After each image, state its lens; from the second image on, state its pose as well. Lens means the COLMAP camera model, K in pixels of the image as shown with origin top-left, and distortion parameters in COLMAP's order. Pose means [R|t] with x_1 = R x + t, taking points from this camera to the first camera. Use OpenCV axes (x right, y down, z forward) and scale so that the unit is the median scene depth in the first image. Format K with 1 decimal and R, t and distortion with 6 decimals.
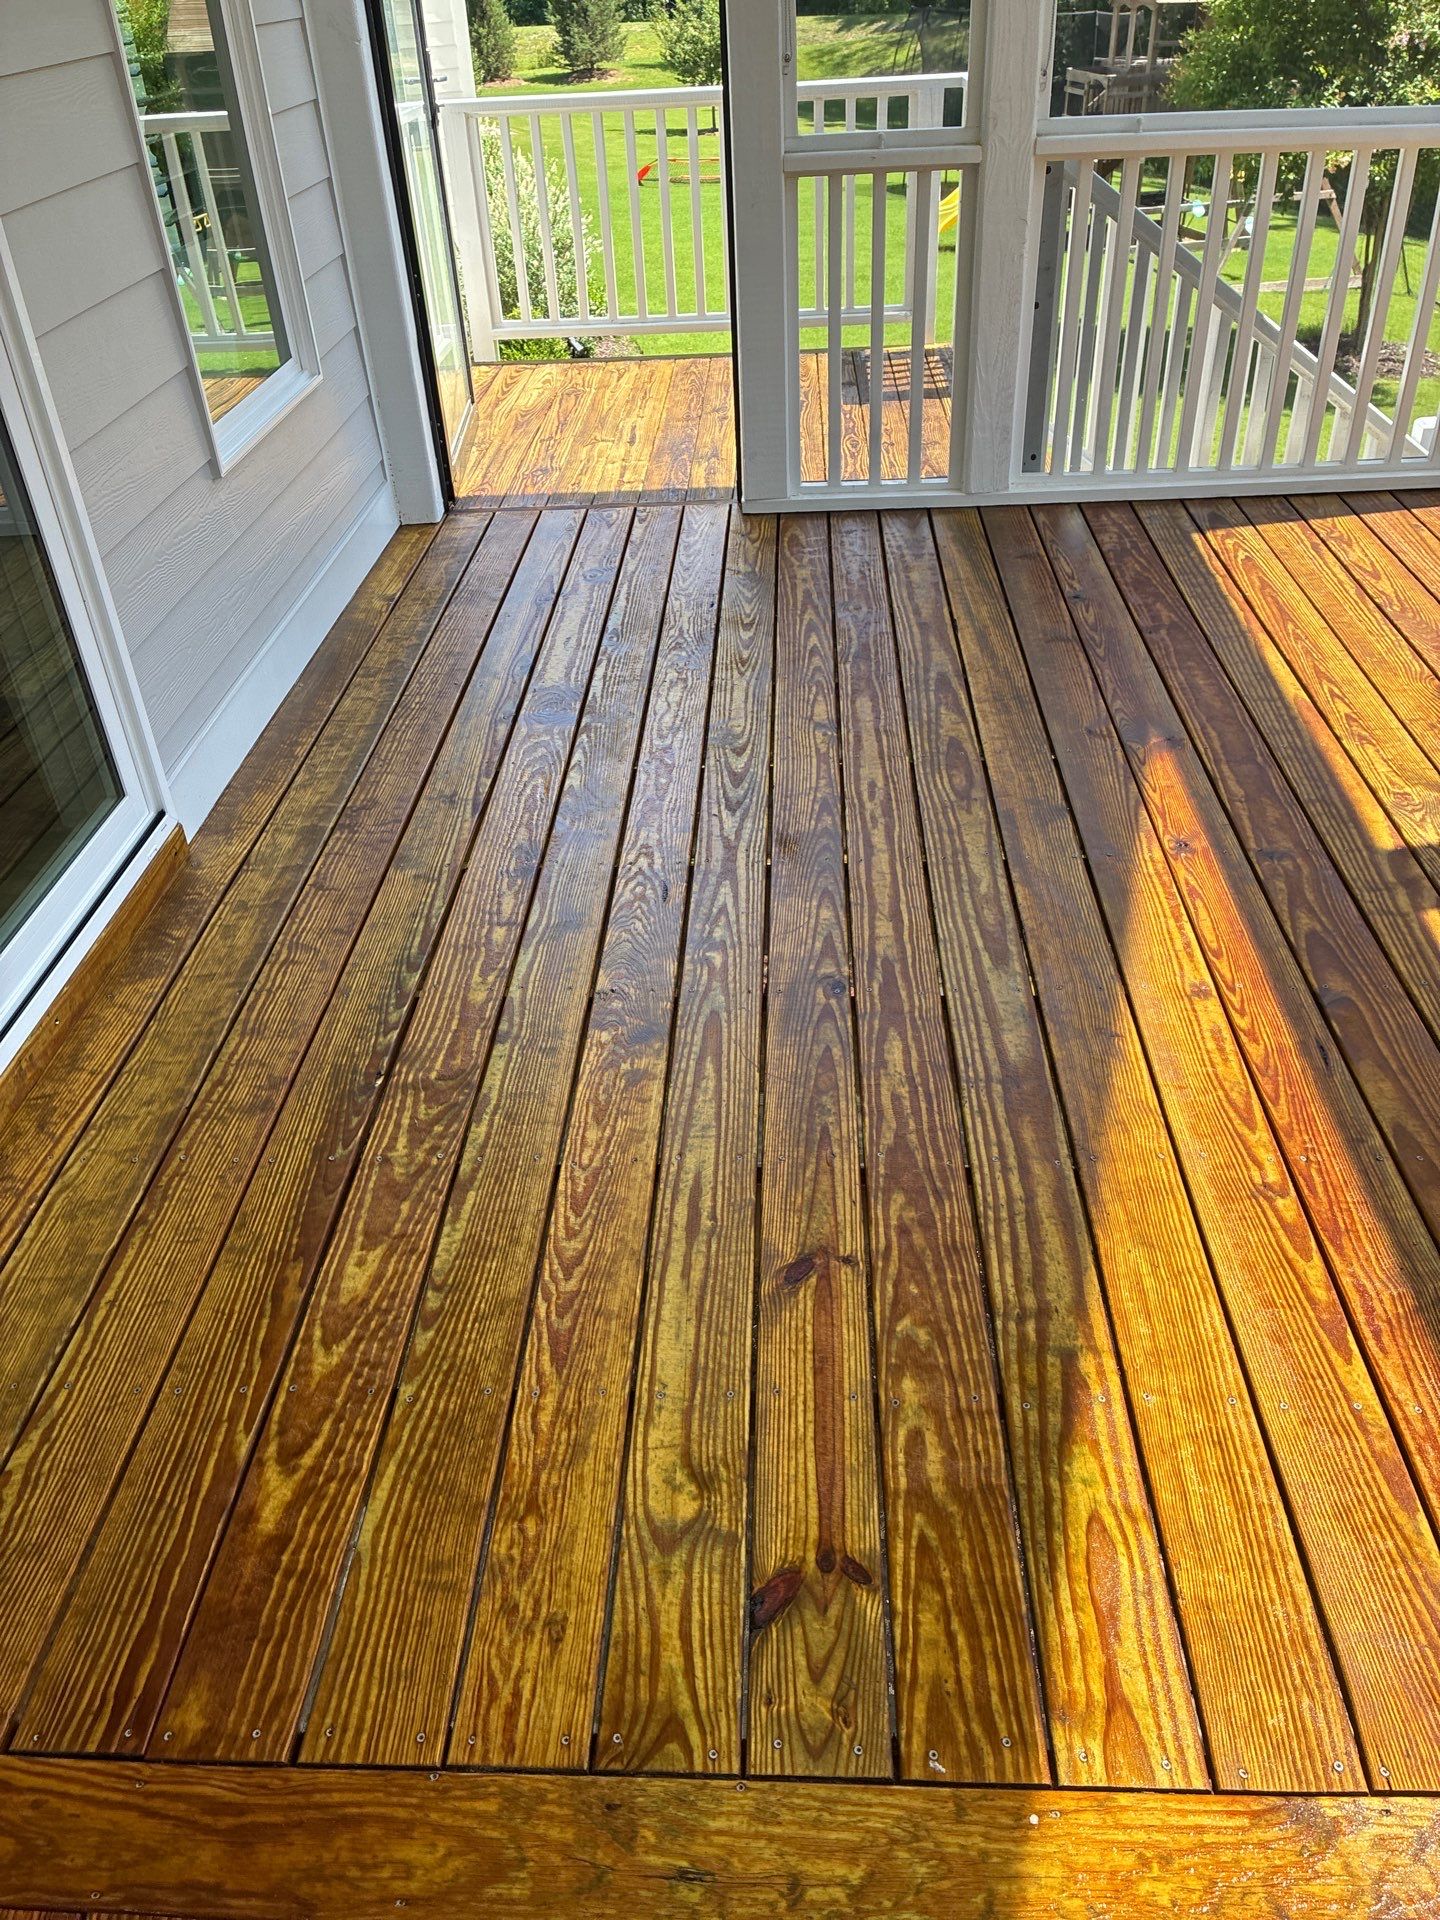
lens RADIAL K [[1448.8, 0, 716.0], [0, 1448.8, 959.2], [0, 0, 1]] dist [0.022575, -0.028210]
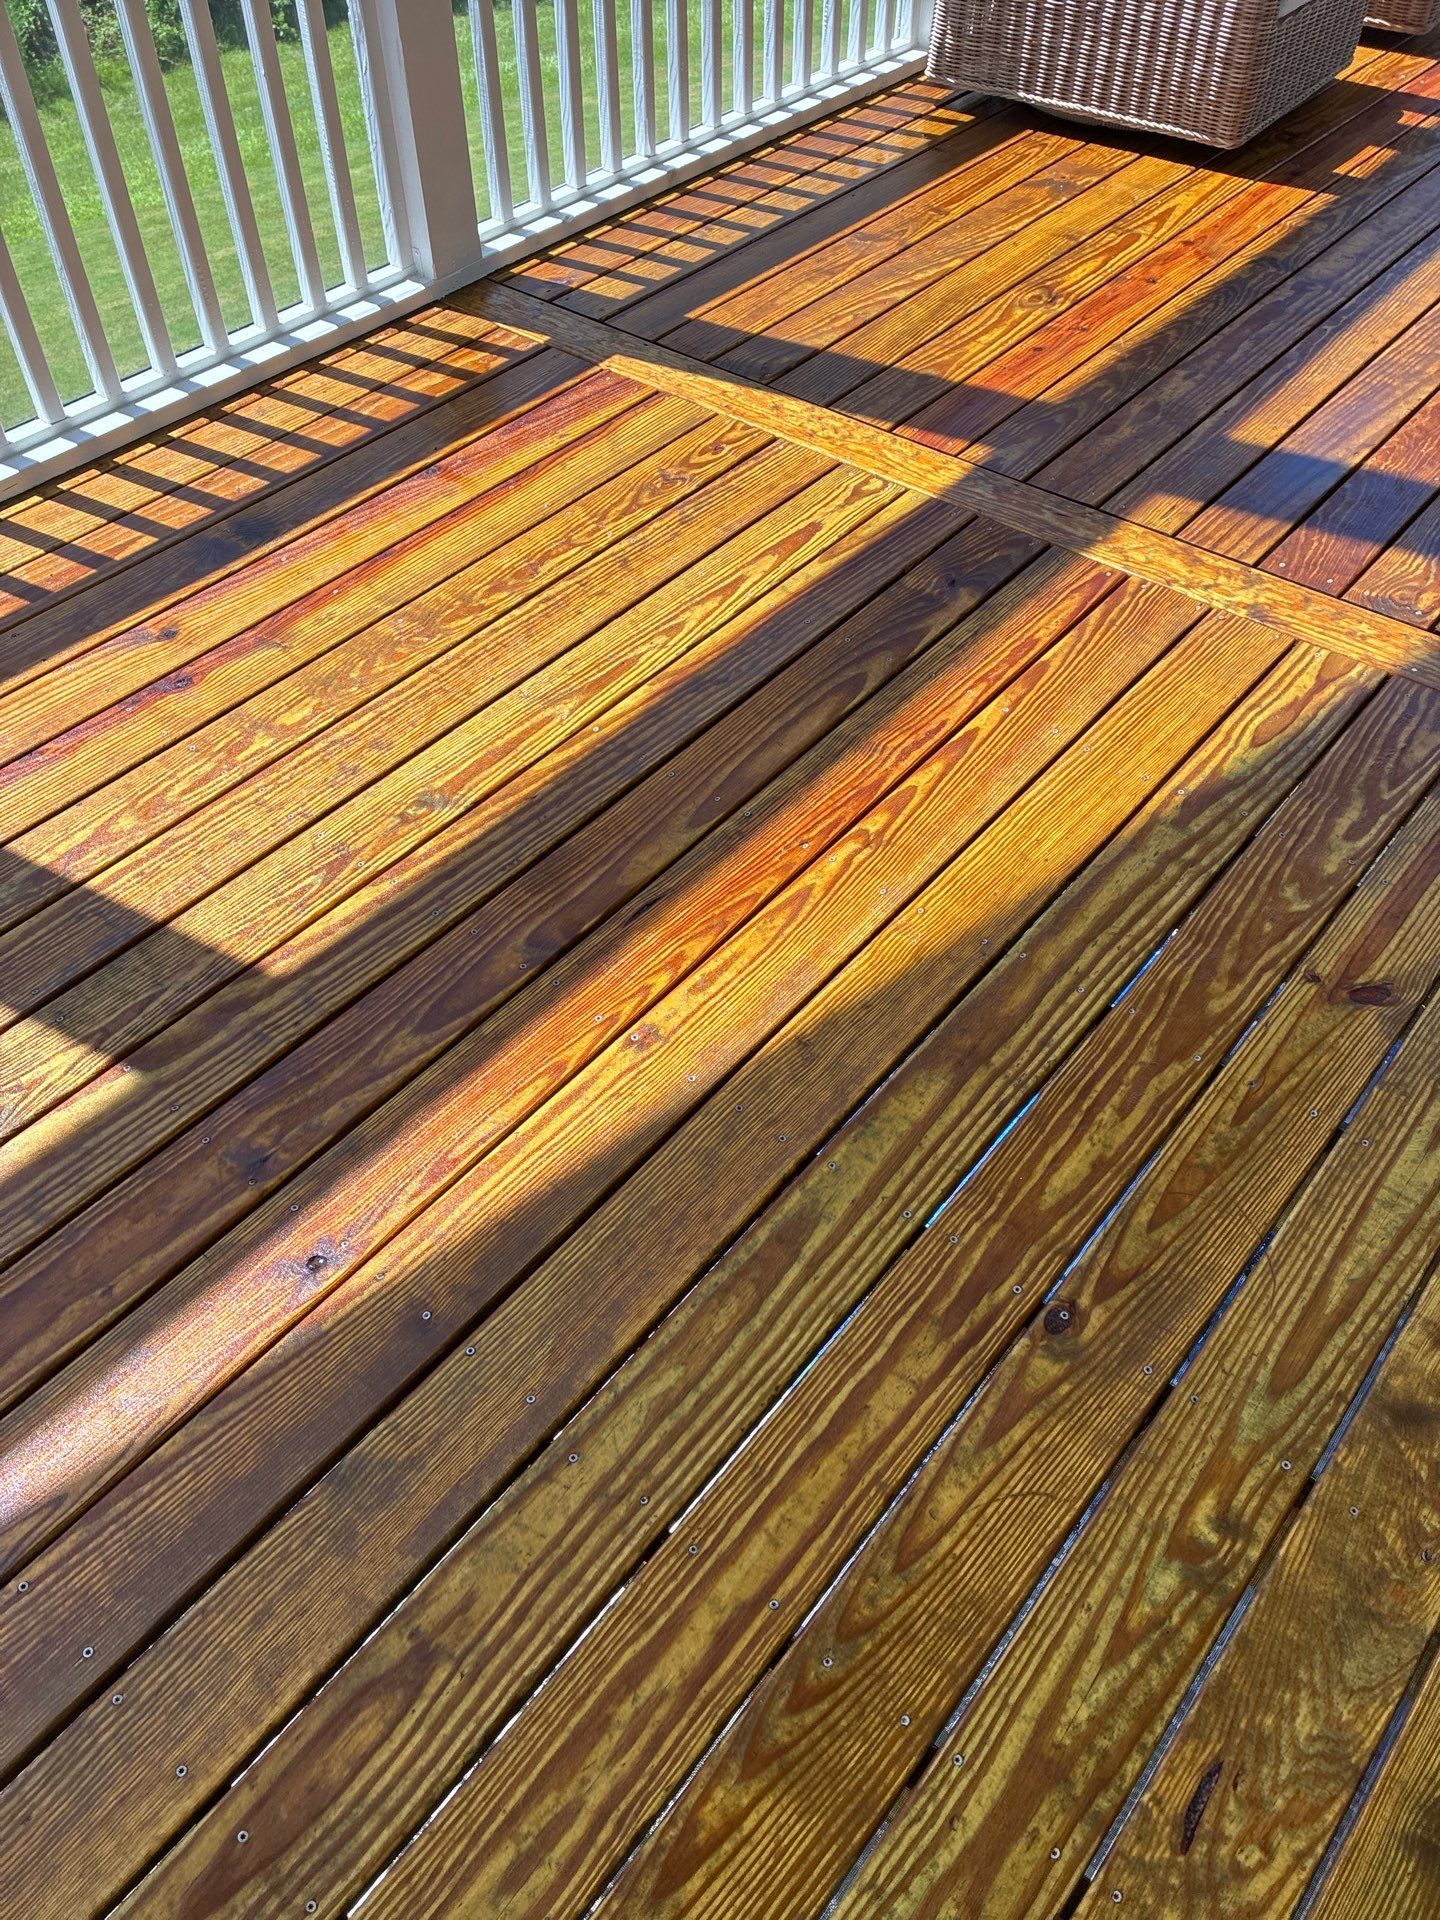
lens RADIAL K [[1448.8, 0, 716.8], [0, 1448.8, 959.5], [0, 0, 1]] dist [0.022575, -0.028210]
pose [[-0.795177, -0.399033, 0.456582, -0.030447], [0.397814, 0.224983, 0.889453, -0.912531], [-0.457644, 0.888907, -0.020160, 1.379016]]
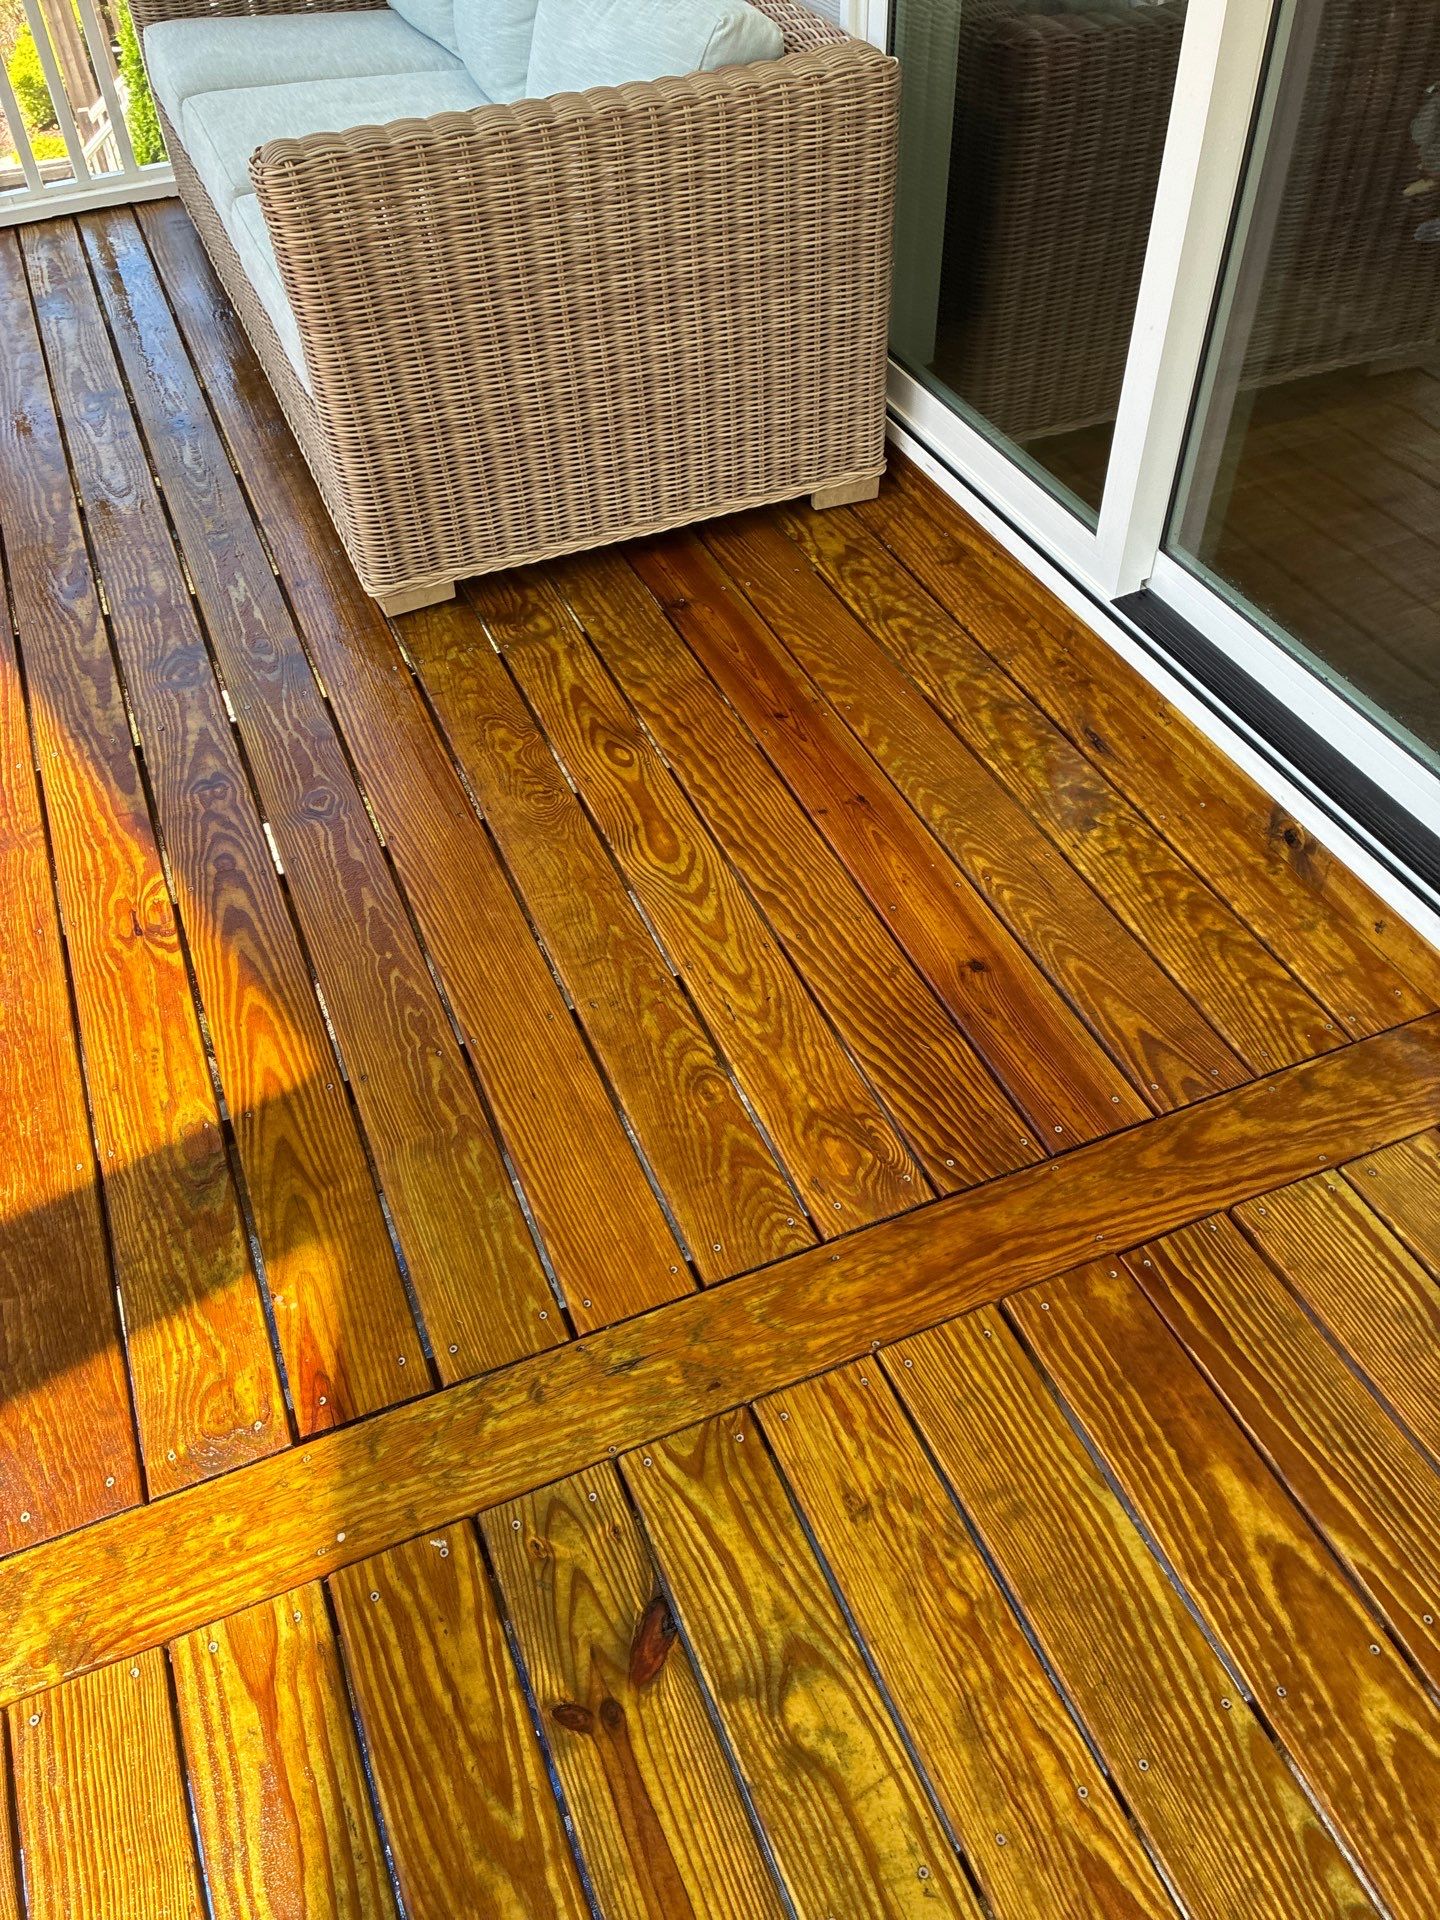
lens RADIAL K [[1448.8, 0, 723.6], [0, 1448.8, 961.2], [0, 0, 1]] dist [0.022575, -0.028210]
pose [[-0.899599, 0.361453, -0.245098, 0.063112], [-0.188715, 0.184381, 0.964567, -0.448972], [0.393837, 0.913978, -0.097657, 0.679310]]
